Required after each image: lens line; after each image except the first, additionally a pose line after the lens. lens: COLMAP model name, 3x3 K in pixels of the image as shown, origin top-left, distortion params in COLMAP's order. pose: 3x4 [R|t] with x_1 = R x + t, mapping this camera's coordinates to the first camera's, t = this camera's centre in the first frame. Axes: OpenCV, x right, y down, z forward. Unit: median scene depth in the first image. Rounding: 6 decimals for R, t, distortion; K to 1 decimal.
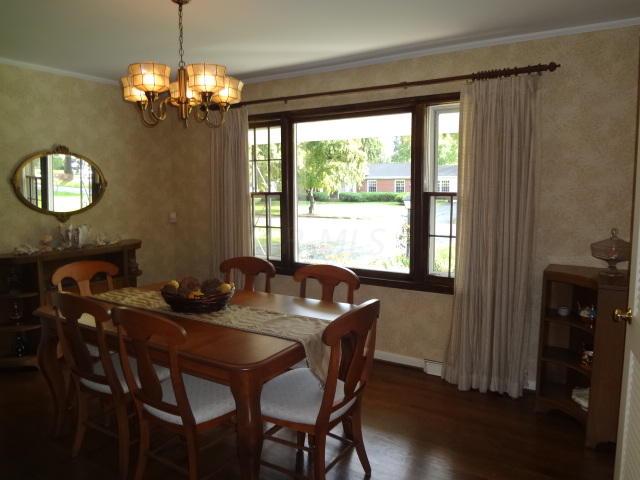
lens RADIAL K [[477.9, 0, 316.4], [0, 477.9, 236.8], [0, 0, 1]] dist [-0.050668, 0.011132]
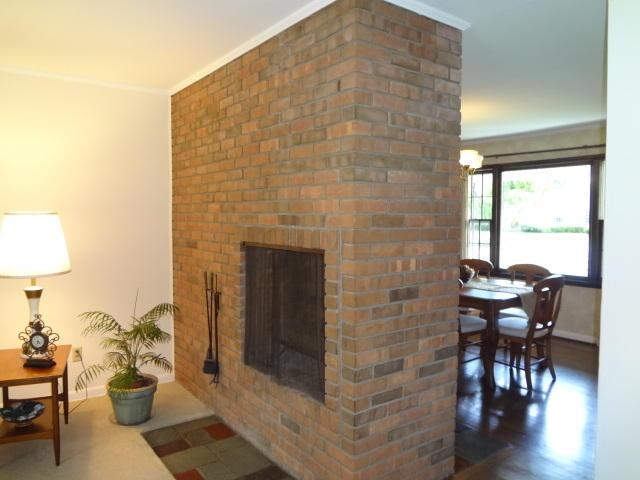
lens RADIAL K [[477.9, 0, 316.4], [0, 477.9, 236.8], [0, 0, 1]] dist [-0.050668, 0.011132]
pose [[0.936705, 0.026449, -0.349119, -0.066795], [-0.047312, 0.997559, -0.051364, 0.058801], [0.346908, 0.064630, 0.935670, -0.526280]]
